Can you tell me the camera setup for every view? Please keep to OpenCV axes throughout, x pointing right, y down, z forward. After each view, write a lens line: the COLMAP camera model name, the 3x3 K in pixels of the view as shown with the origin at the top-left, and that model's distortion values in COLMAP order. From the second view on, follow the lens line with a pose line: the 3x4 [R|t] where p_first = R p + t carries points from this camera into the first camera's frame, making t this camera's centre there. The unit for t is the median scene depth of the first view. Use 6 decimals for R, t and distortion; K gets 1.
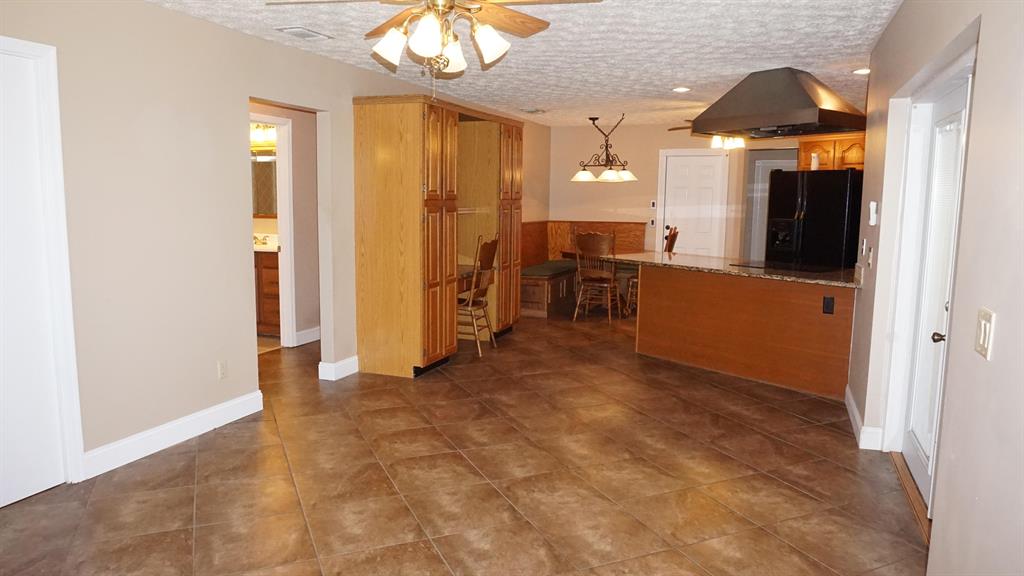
lens RADIAL K [[682.8, 0, 509.6], [0, 682.8, 285.2], [0, 0, 1]] dist [-0.059305, 0.037620]
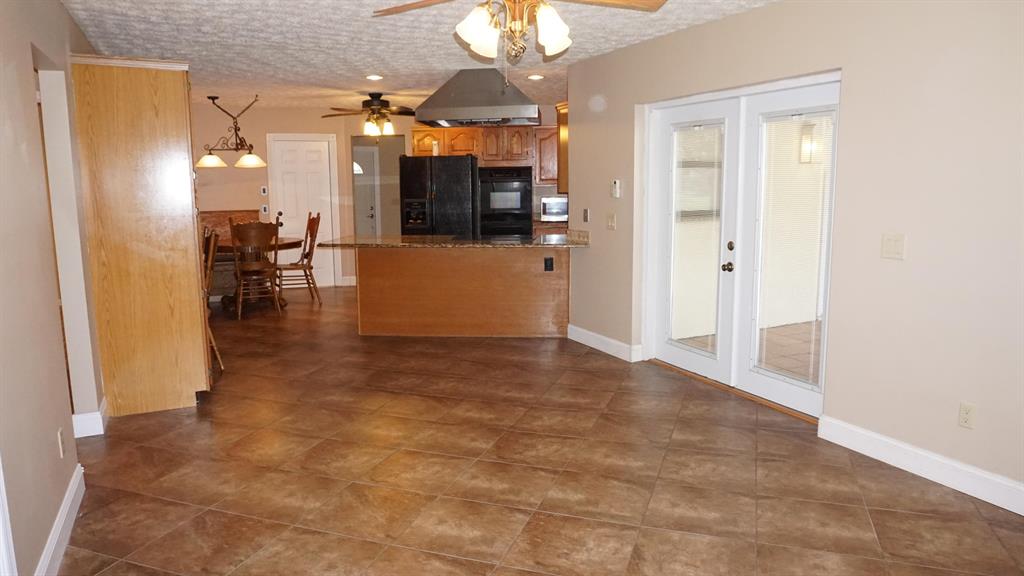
lens RADIAL K [[682.8, 0, 509.6], [0, 682.8, 285.2], [0, 0, 1]] dist [-0.059305, 0.037620]
pose [[0.682436, -0.123235, 0.720482, -0.691102], [0.107533, 0.991887, 0.067803, -0.035852], [-0.722992, 0.031204, 0.690151, 0.241332]]
